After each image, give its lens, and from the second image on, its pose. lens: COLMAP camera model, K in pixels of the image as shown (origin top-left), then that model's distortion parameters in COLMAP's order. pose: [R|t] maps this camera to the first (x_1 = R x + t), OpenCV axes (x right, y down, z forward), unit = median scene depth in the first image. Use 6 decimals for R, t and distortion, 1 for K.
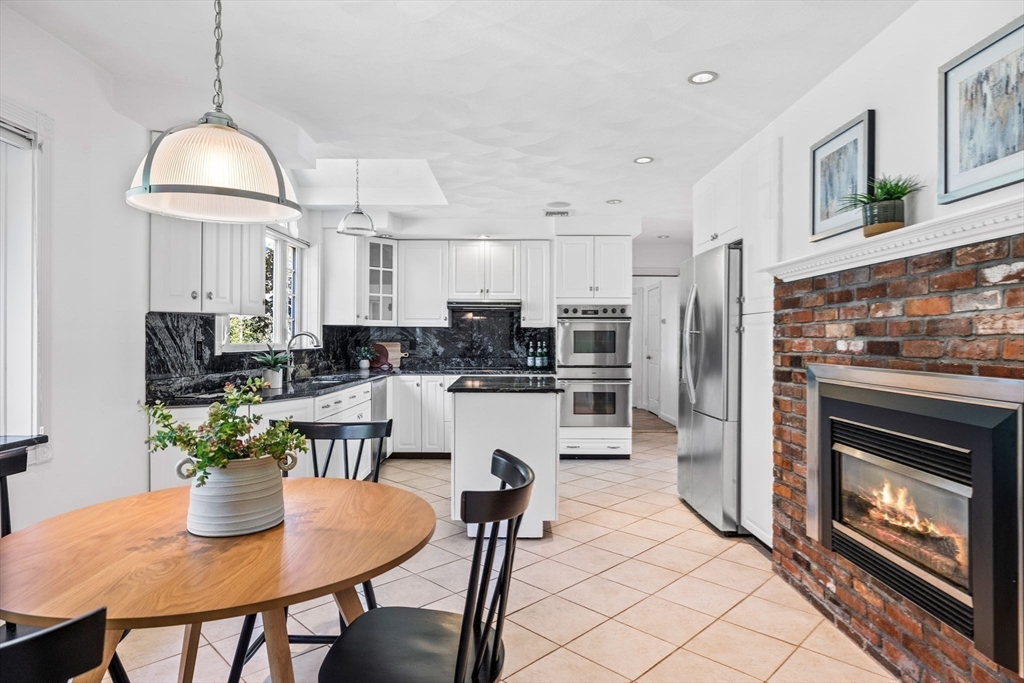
lens RADIAL K [[510.0, 0, 516.0], [0, 510.0, 339.6], [0, 0, 1]] dist [0.004709, 0.000286]
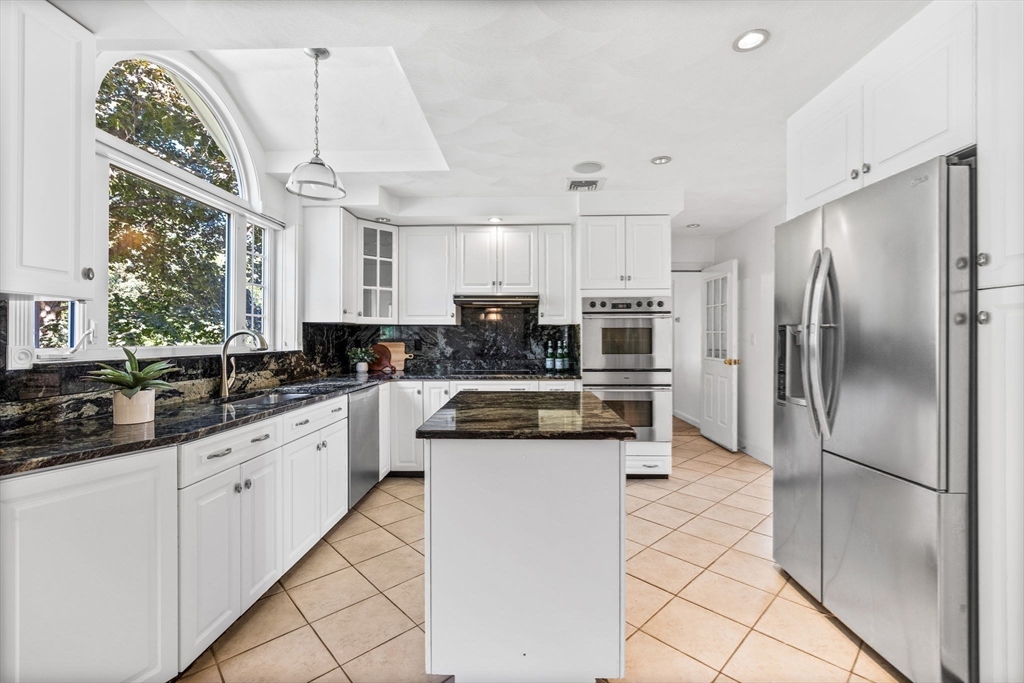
lens RADIAL K [[444.2, 0, 512.0], [0, 444.2, 338.5], [0, 0, 1]] dist [0.010419, -0.000517]
pose [[0.999256, -0.005054, -0.038237, -0.007476], [0.005059, 0.999987, 0.000033, -0.000545], [0.038237, -0.000226, 0.999269, 0.246490]]
